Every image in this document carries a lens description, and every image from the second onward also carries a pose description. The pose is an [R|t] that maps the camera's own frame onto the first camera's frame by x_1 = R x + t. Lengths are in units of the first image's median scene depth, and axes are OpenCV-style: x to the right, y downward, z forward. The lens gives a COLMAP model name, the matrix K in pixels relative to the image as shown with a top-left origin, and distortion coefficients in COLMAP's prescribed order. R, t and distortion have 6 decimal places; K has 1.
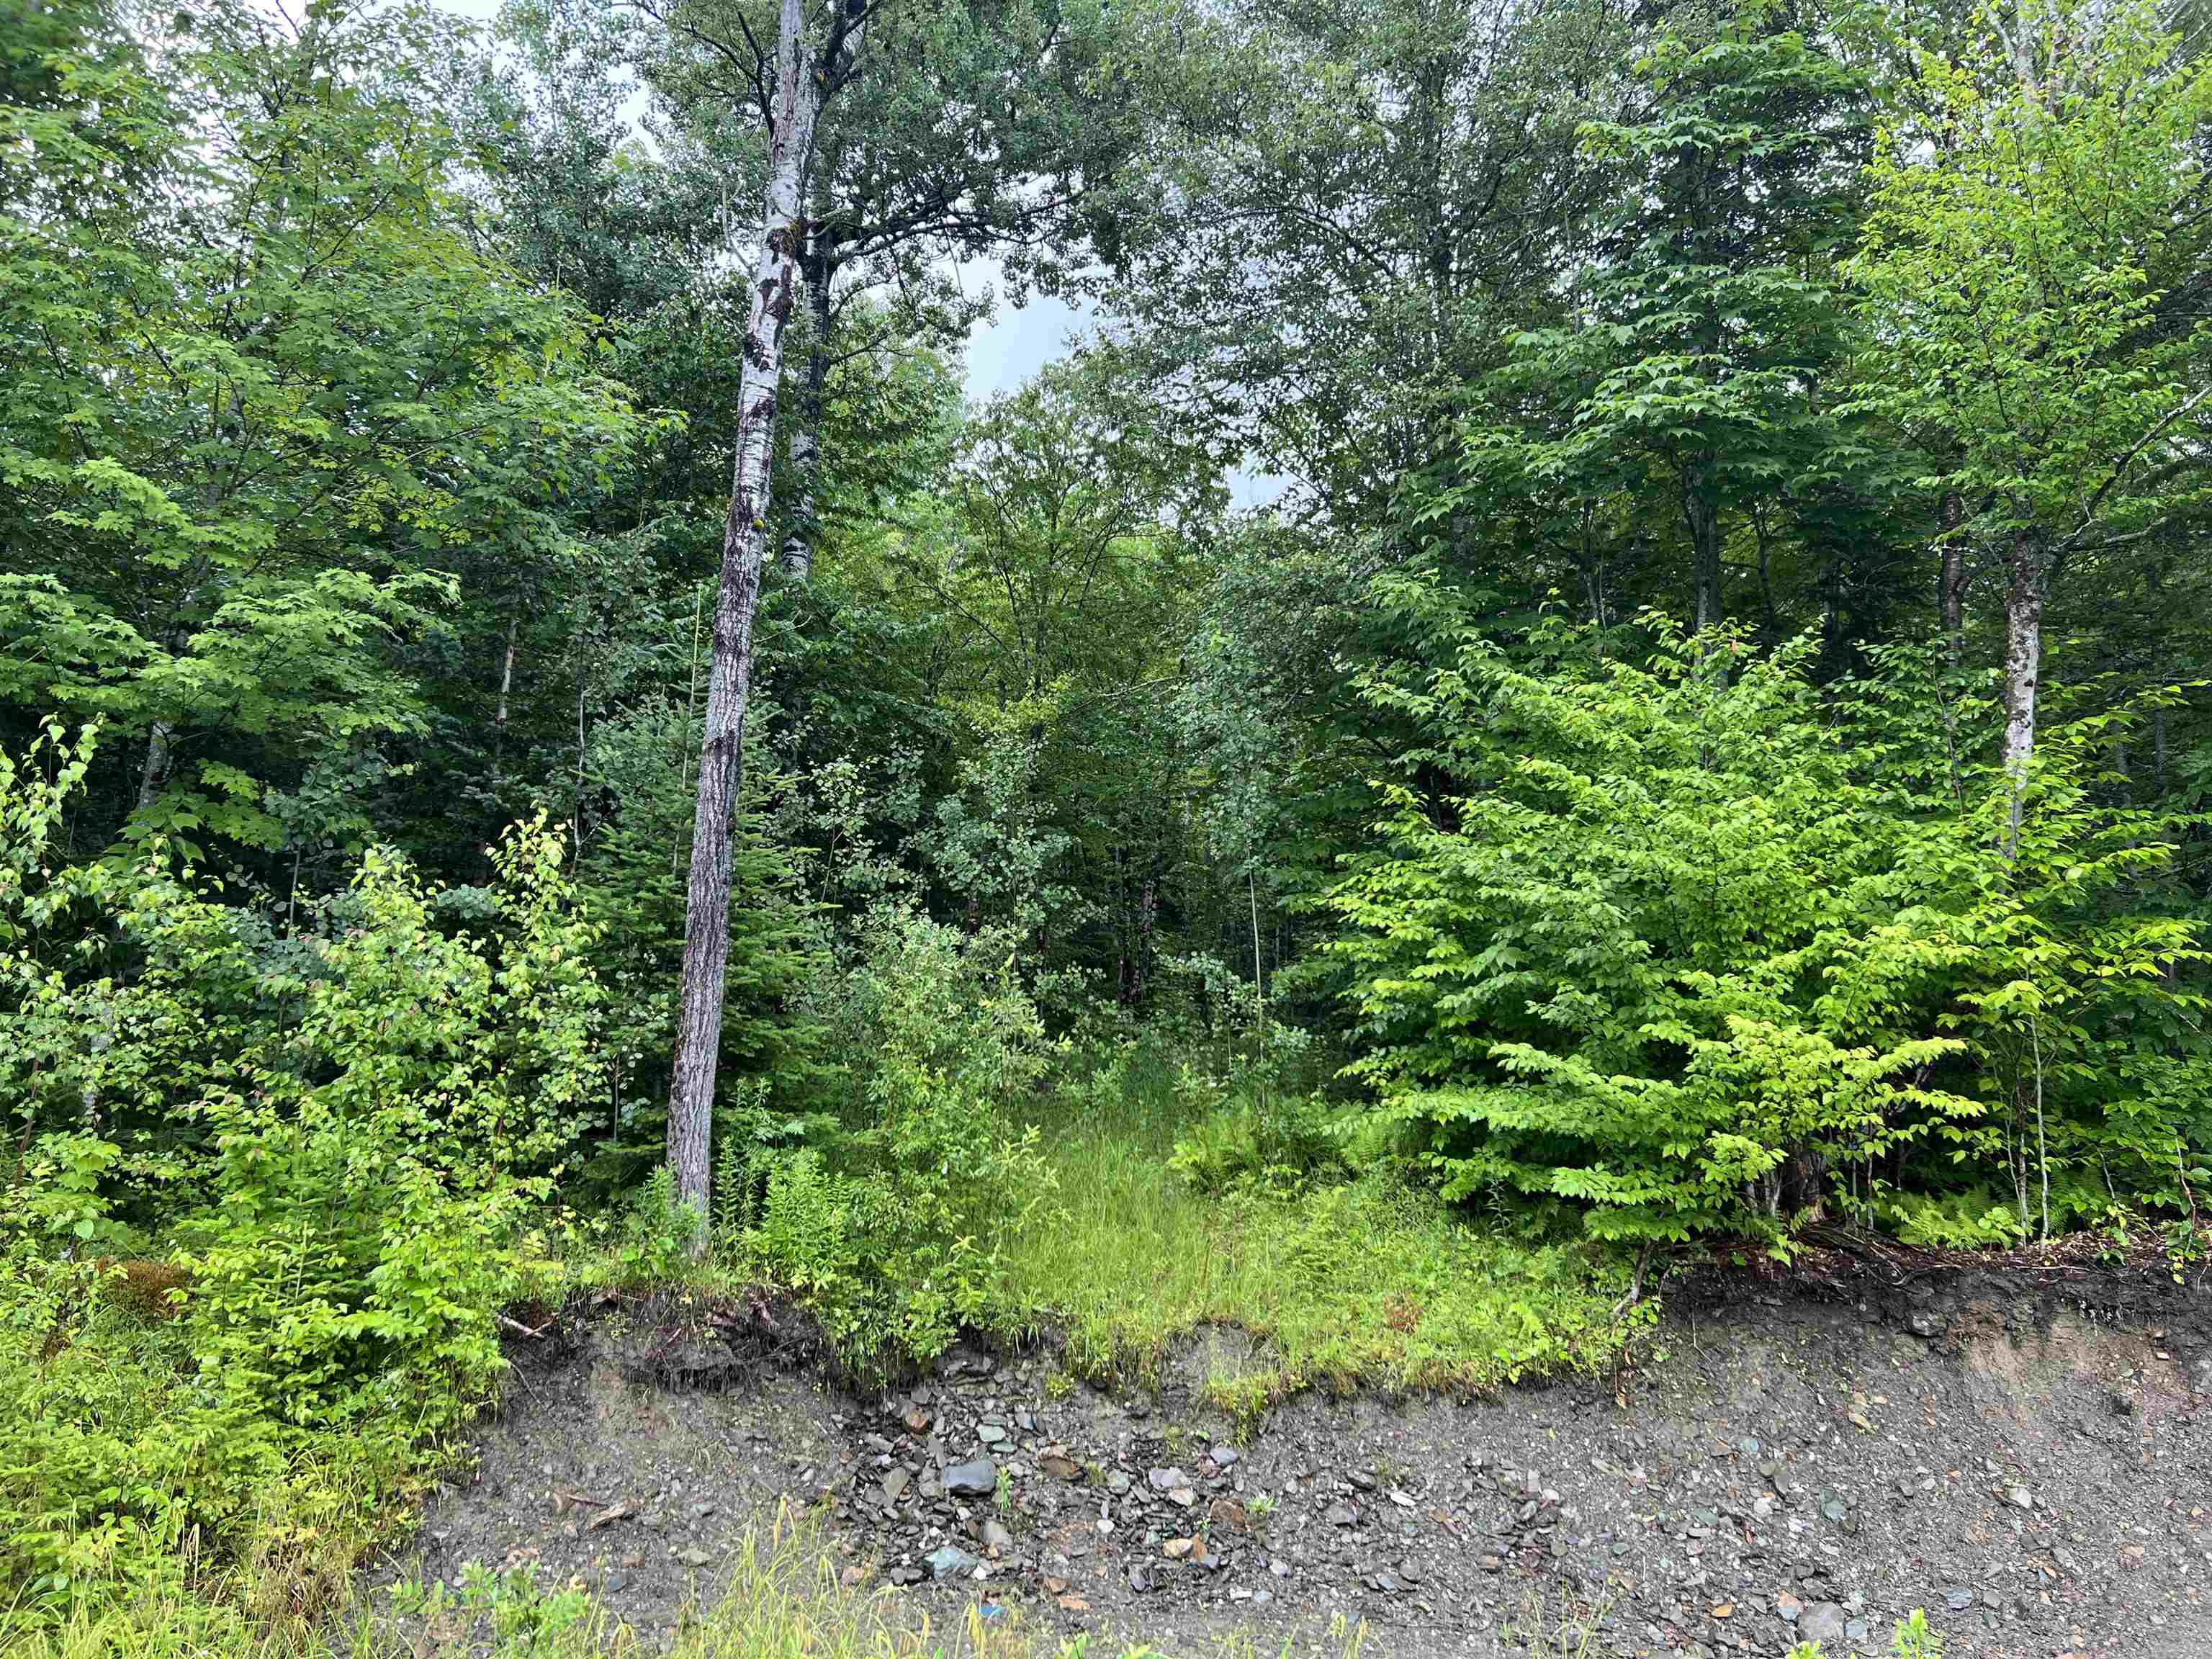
lens RADIAL K [[1672.5, 0, 1093.5], [0, 1672.5, 844.9], [0, 0, 1]] dist [0.033399, -0.003521]
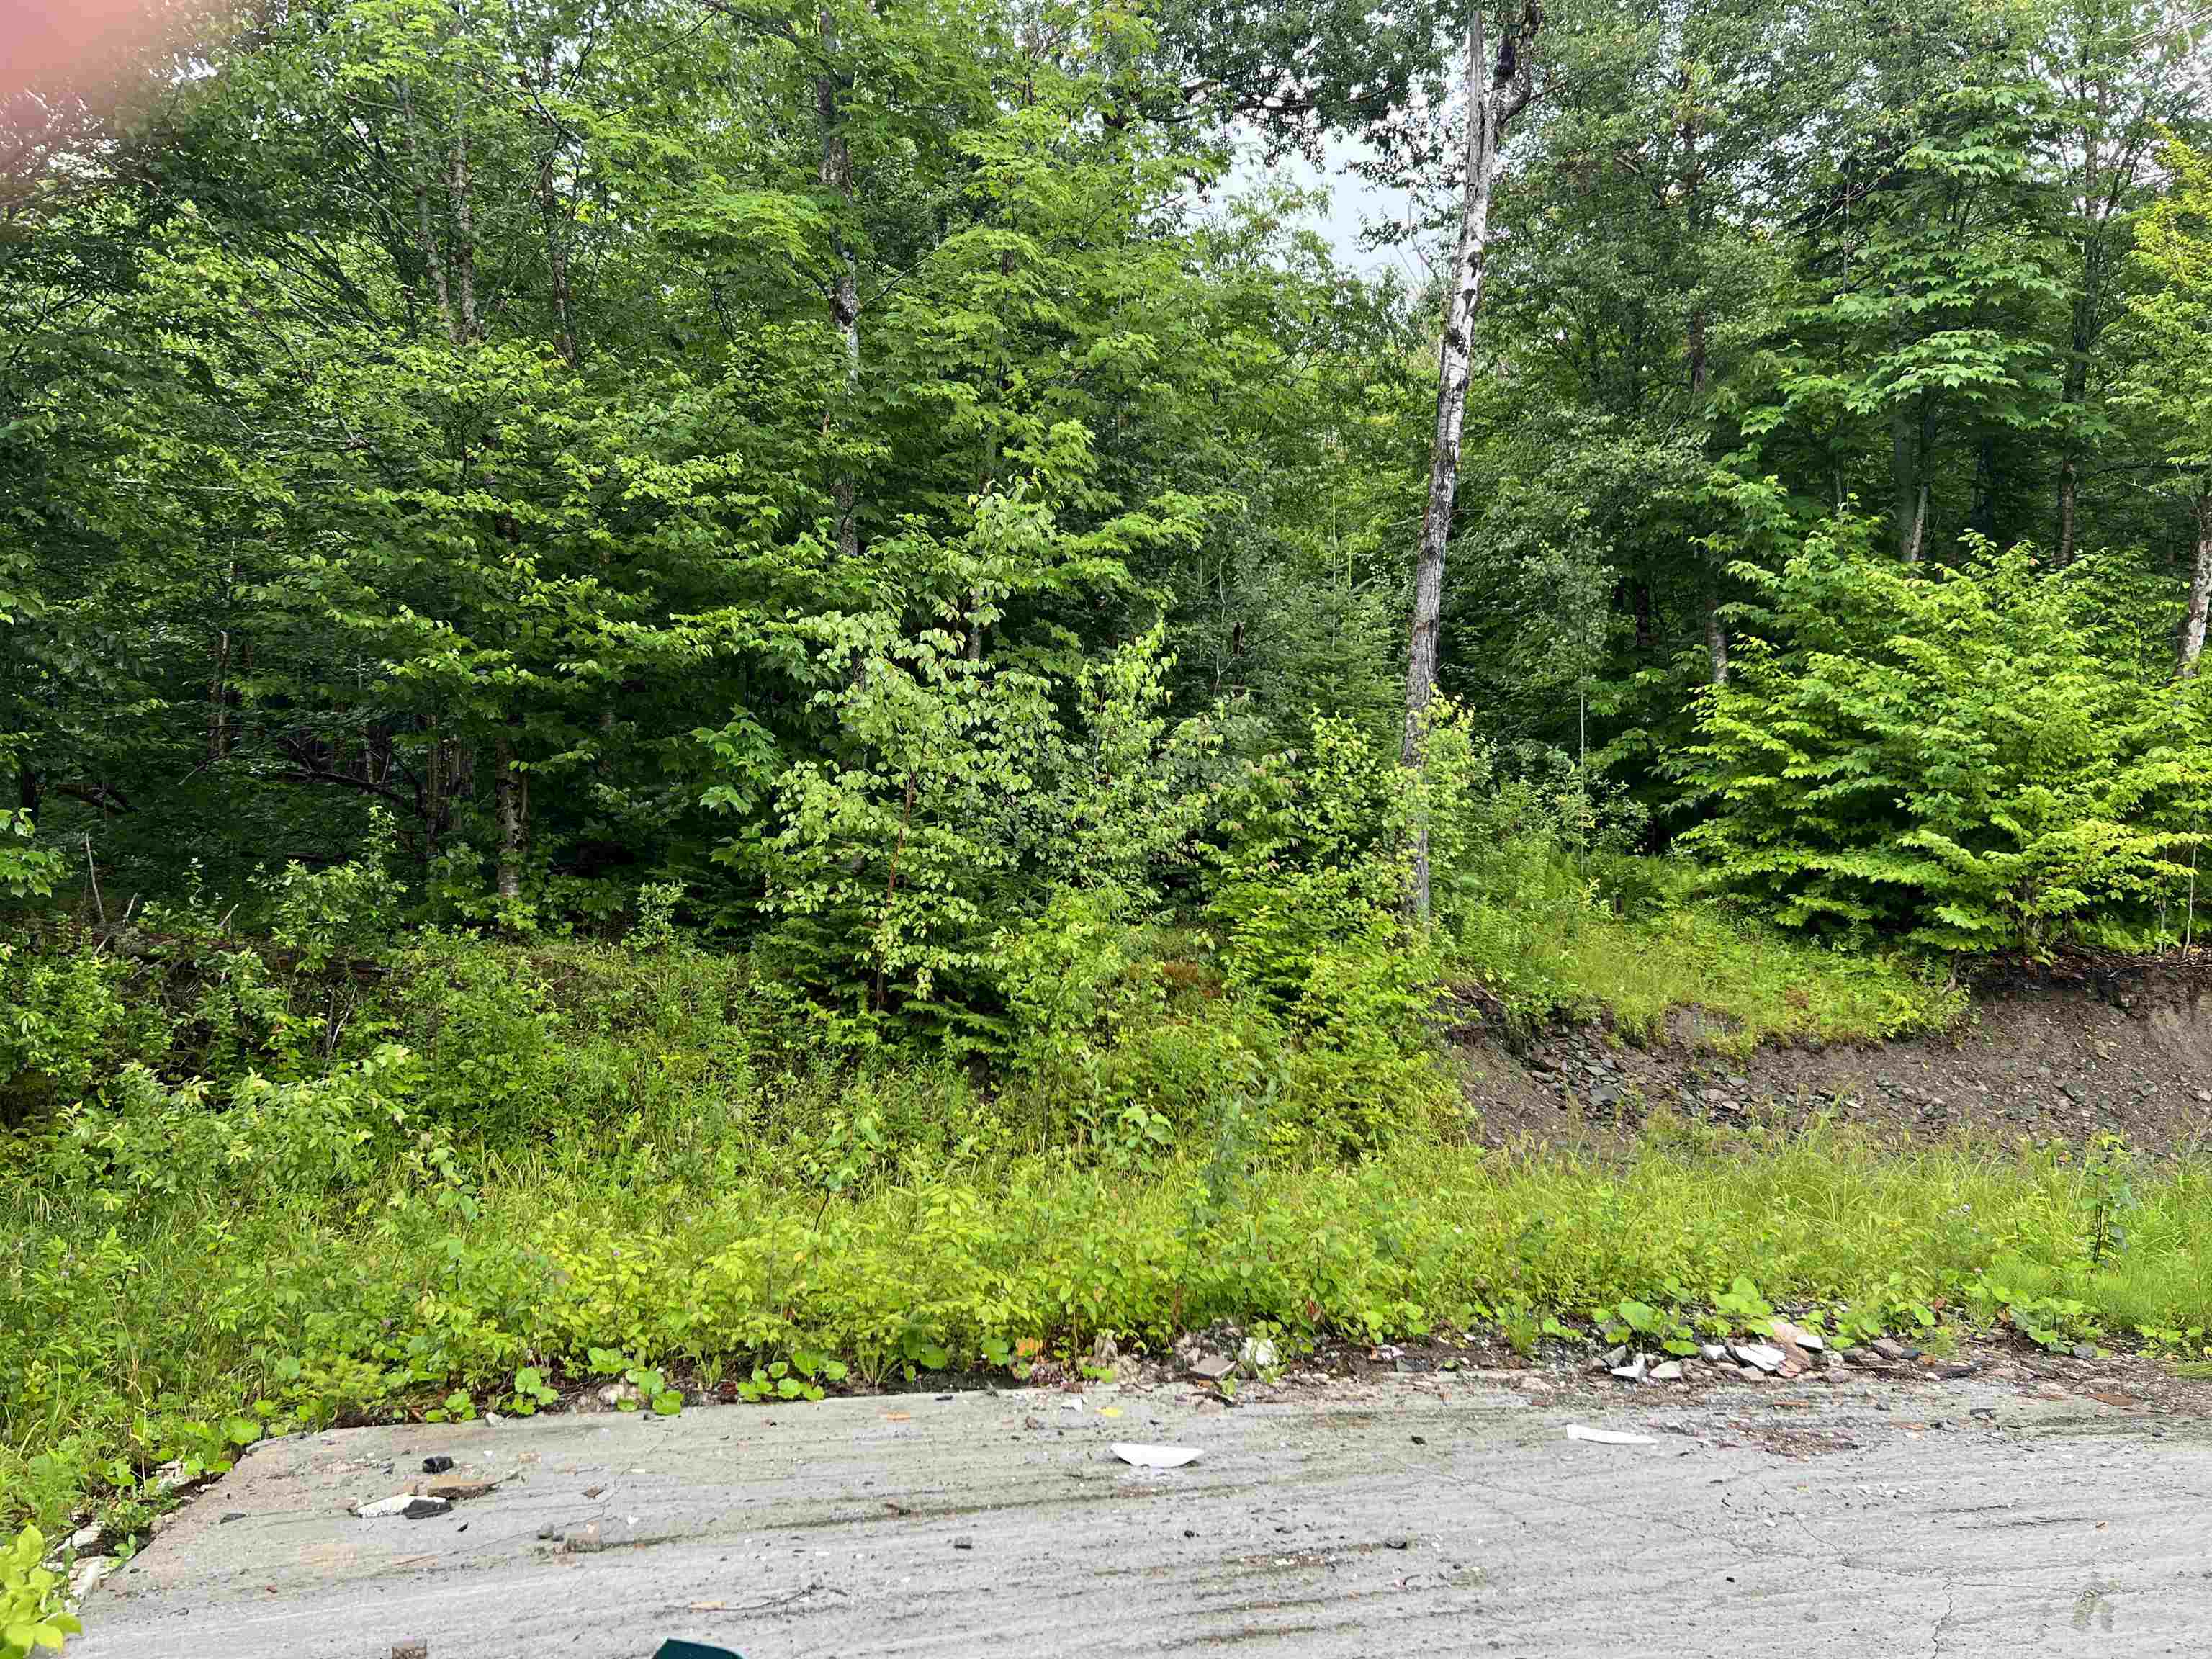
lens RADIAL K [[1605.3, 0, 1112.1], [0, 1605.3, 834.3], [0, 0, 1]] dist [0.045780, -0.051376]
pose [[0.990836, 0.008538, 0.134798, -0.696187], [-0.030496, 0.986370, 0.161691, -0.098359], [-0.131580, -0.164320, 0.977592, -0.378726]]
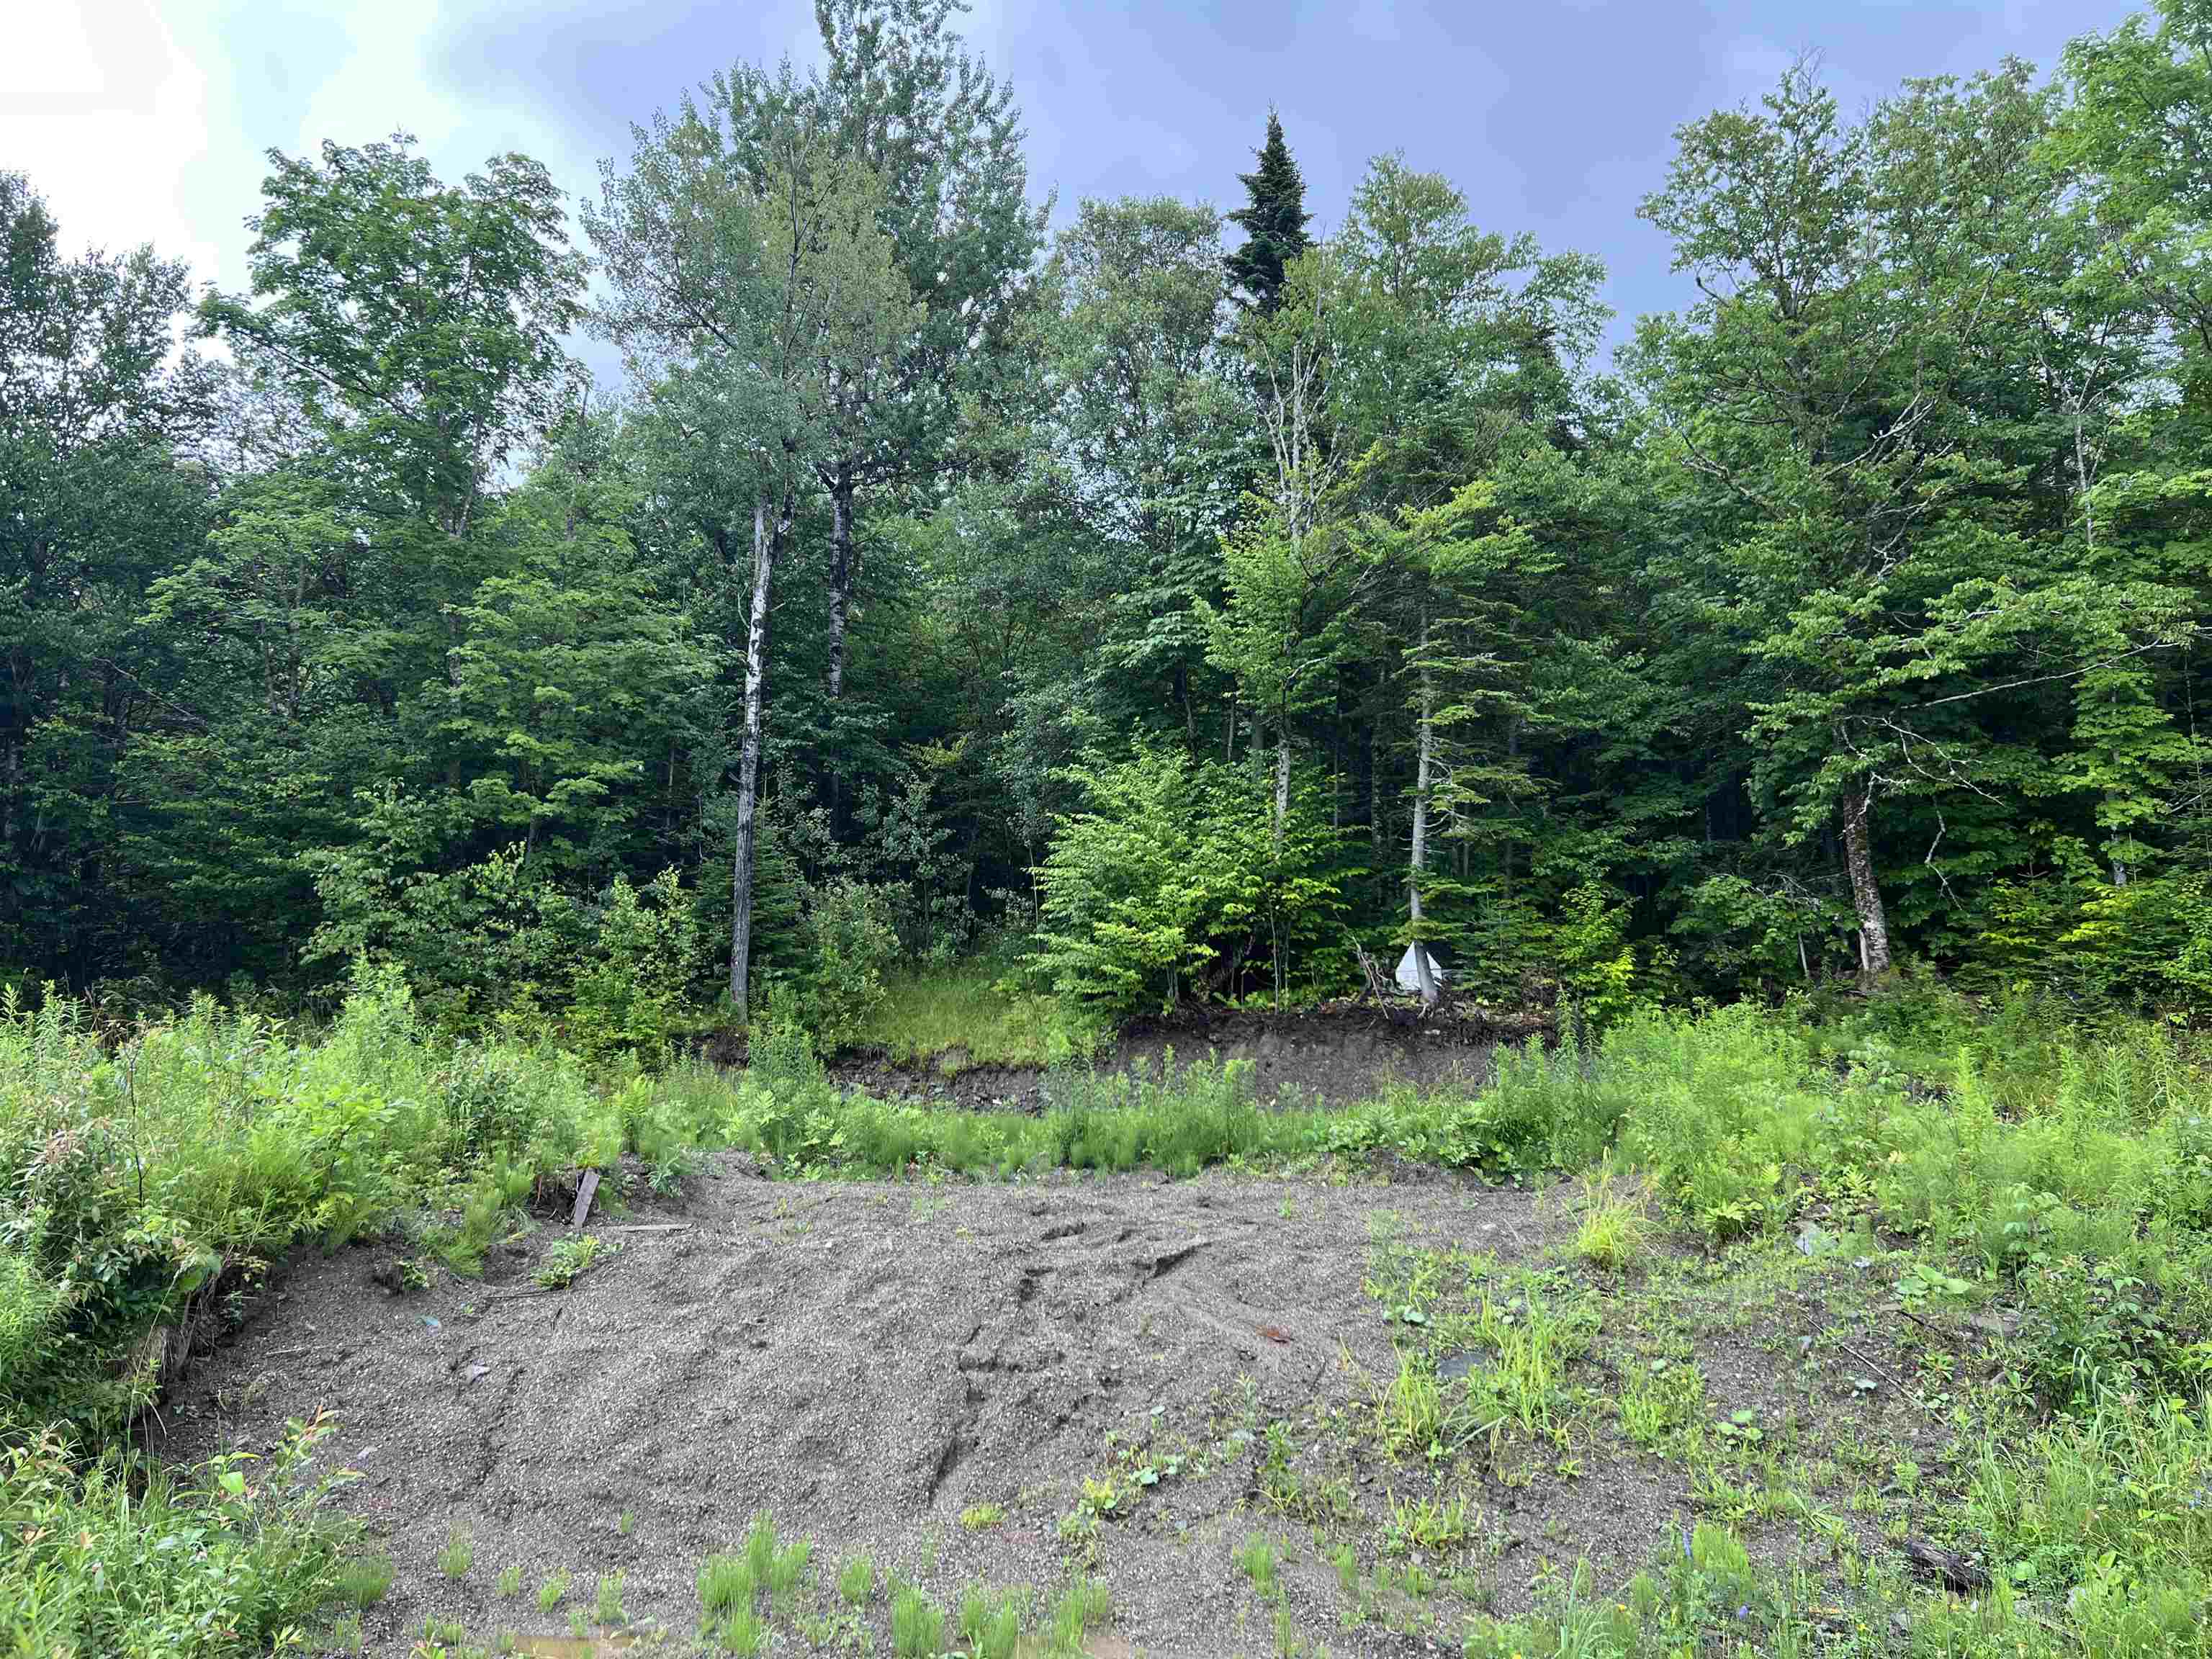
lens RADIAL K [[1605.3, 0, 1112.1], [0, 1605.3, 834.3], [0, 0, 1]] dist [0.045780, -0.051376]
pose [[0.992937, -0.034961, -0.113370, 0.627532], [0.043014, 0.996662, 0.069385, -0.197661], [0.110566, -0.073772, 0.991127, -1.406996]]
